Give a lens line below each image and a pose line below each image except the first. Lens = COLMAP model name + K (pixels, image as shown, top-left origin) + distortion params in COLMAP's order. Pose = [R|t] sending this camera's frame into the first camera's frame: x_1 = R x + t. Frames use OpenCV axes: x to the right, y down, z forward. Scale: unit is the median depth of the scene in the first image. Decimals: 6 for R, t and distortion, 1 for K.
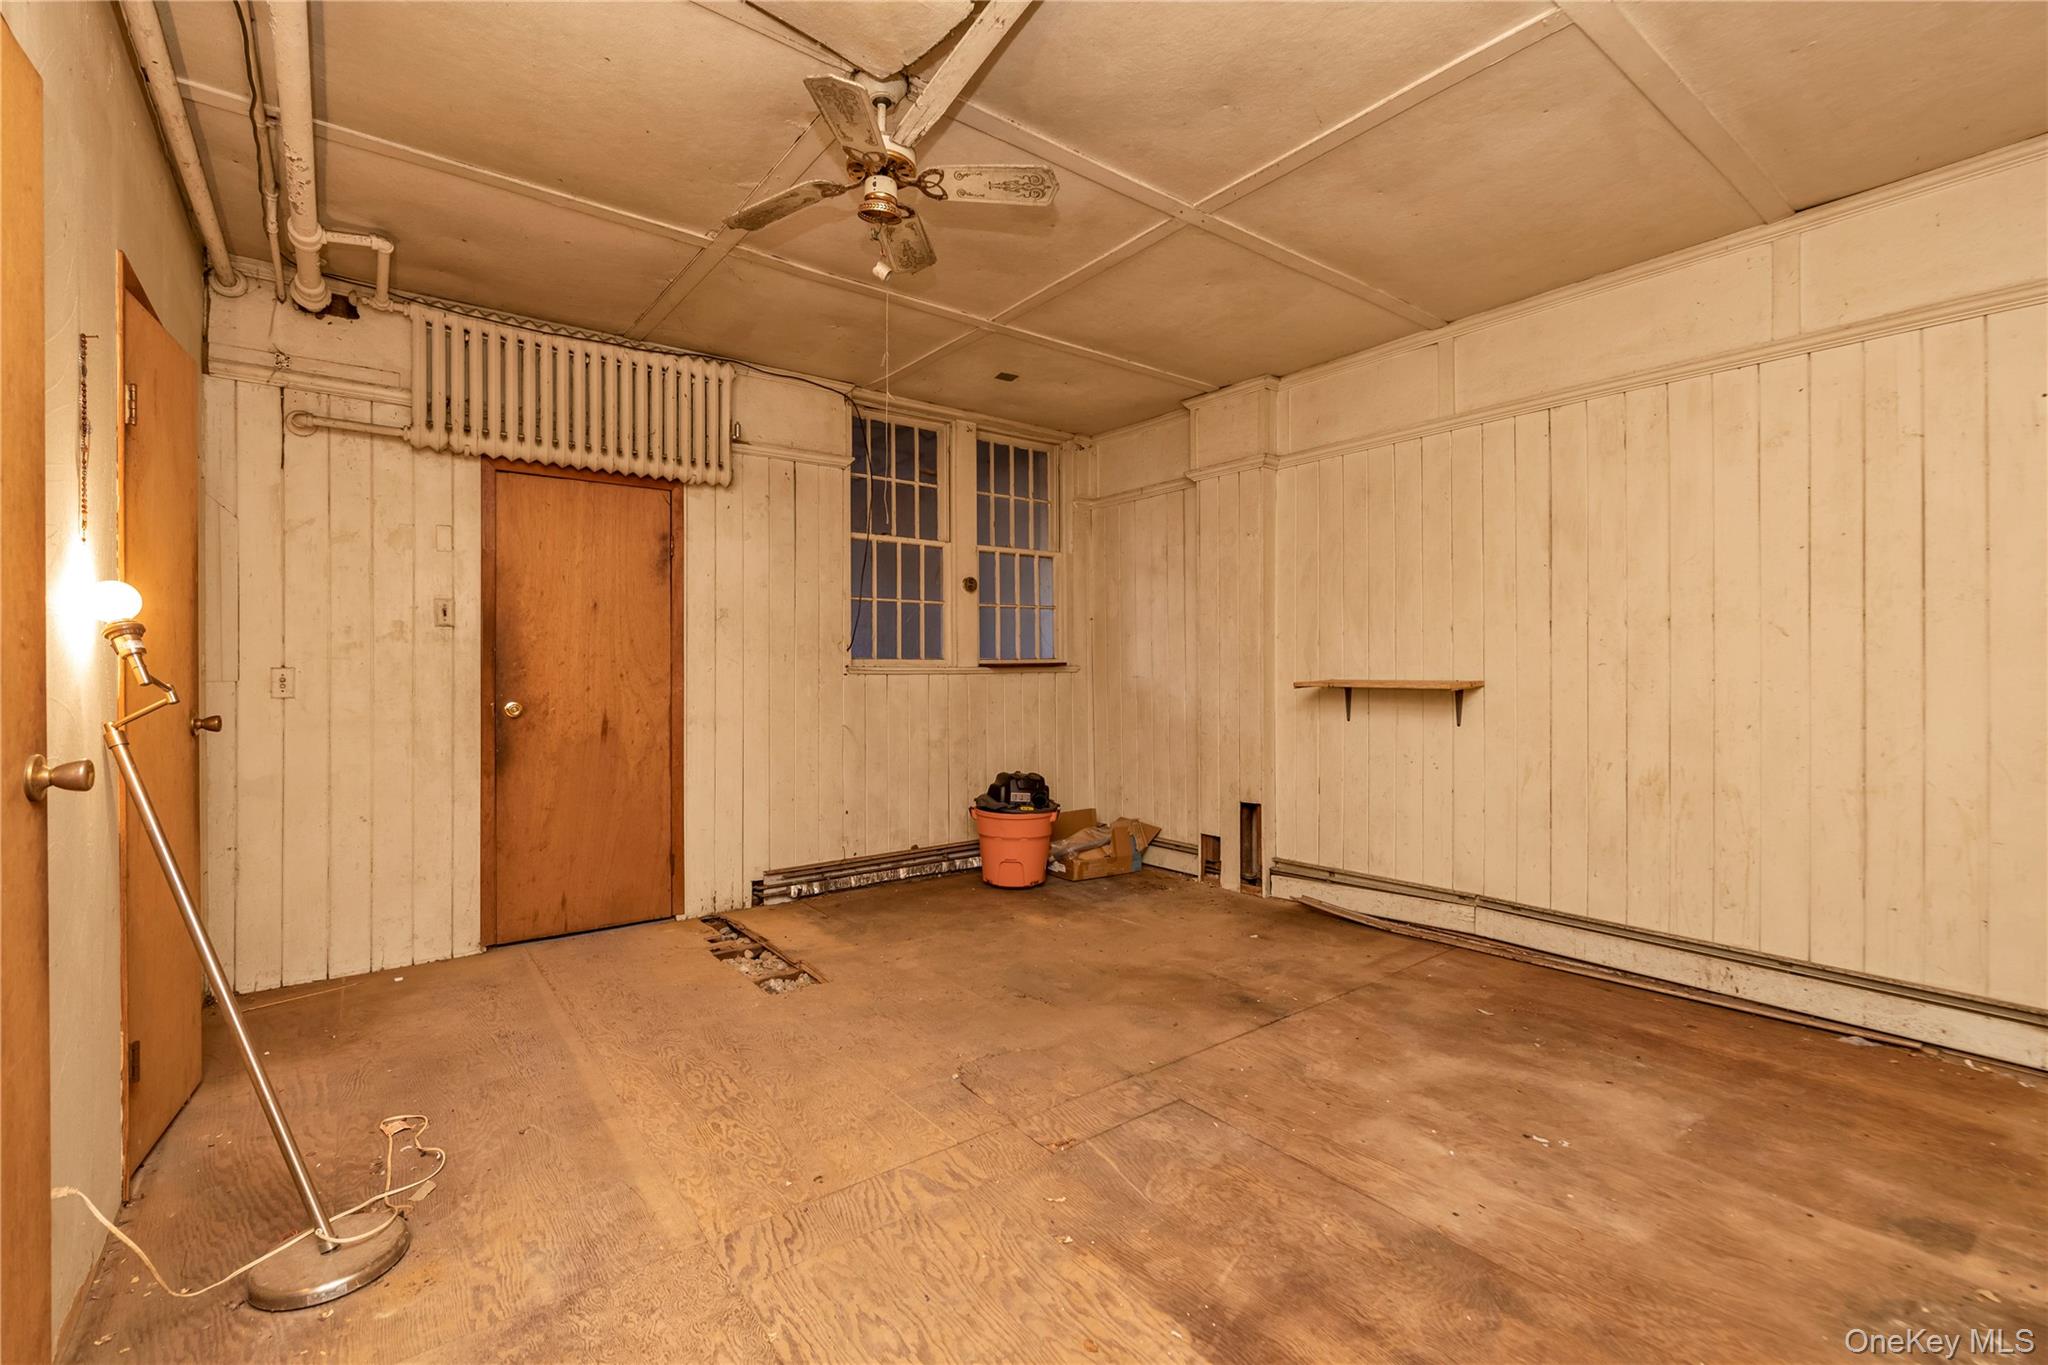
lens RADIAL K [[891.4, 0, 1016.3], [0, 891.4, 671.7], [0, 0, 1]] dist [0.003339, -0.000482]
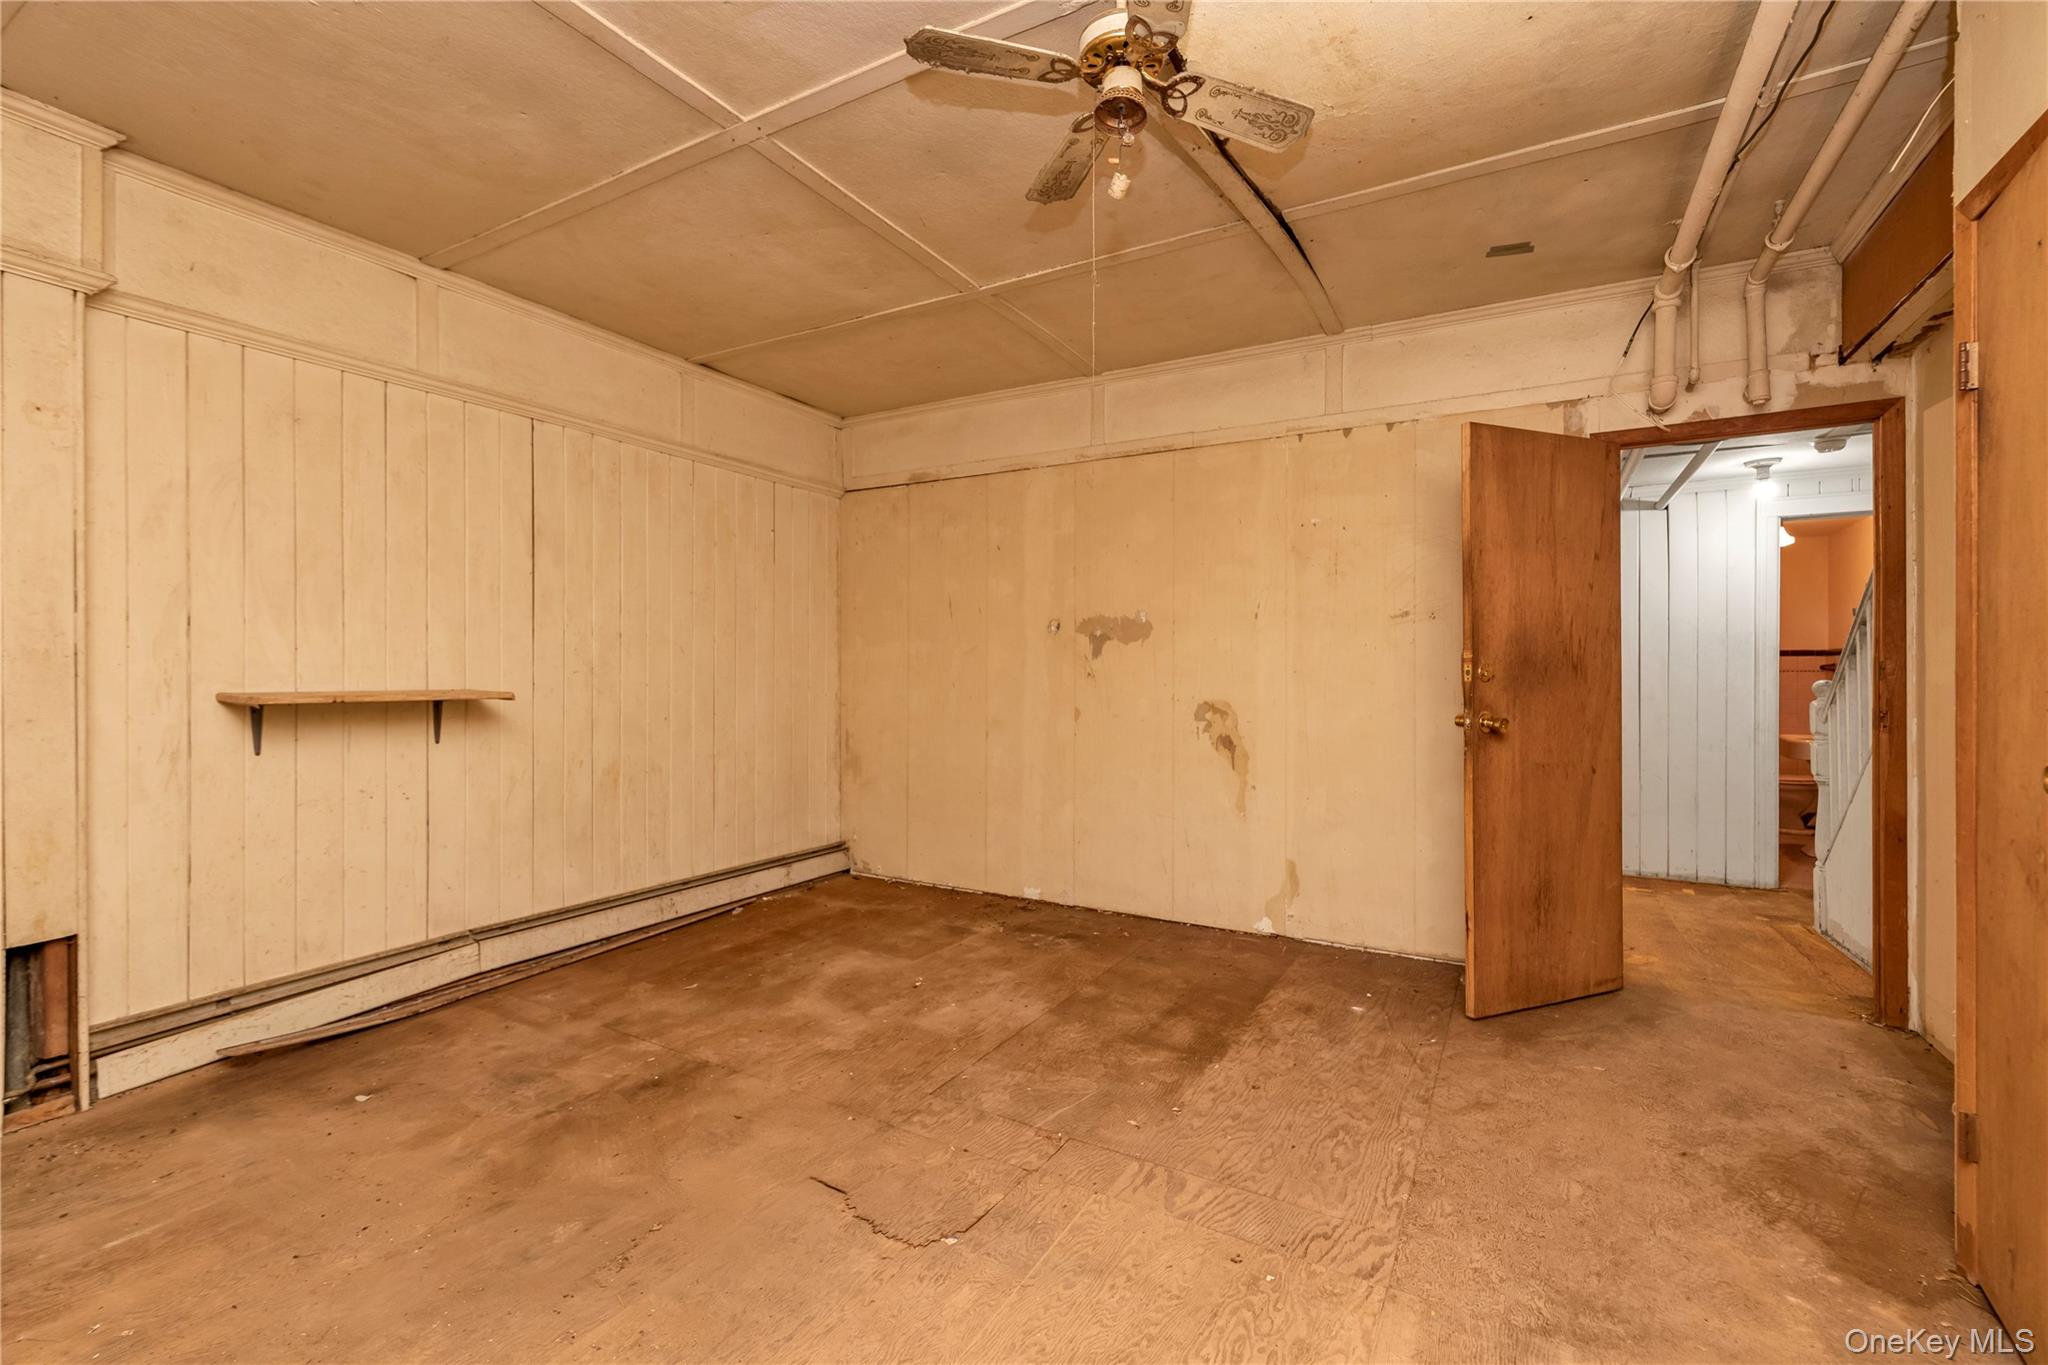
lens RADIAL K [[891.4, 0, 1014.6], [0, 891.4, 679.2], [0, 0, 1]] dist [0.003339, -0.000482]
pose [[-0.397284, -0.001719, 0.917694, -0.702054], [0.003369, 0.999989, 0.003331, -0.002431], [-0.917690, 0.004415, -0.397274, 1.157514]]
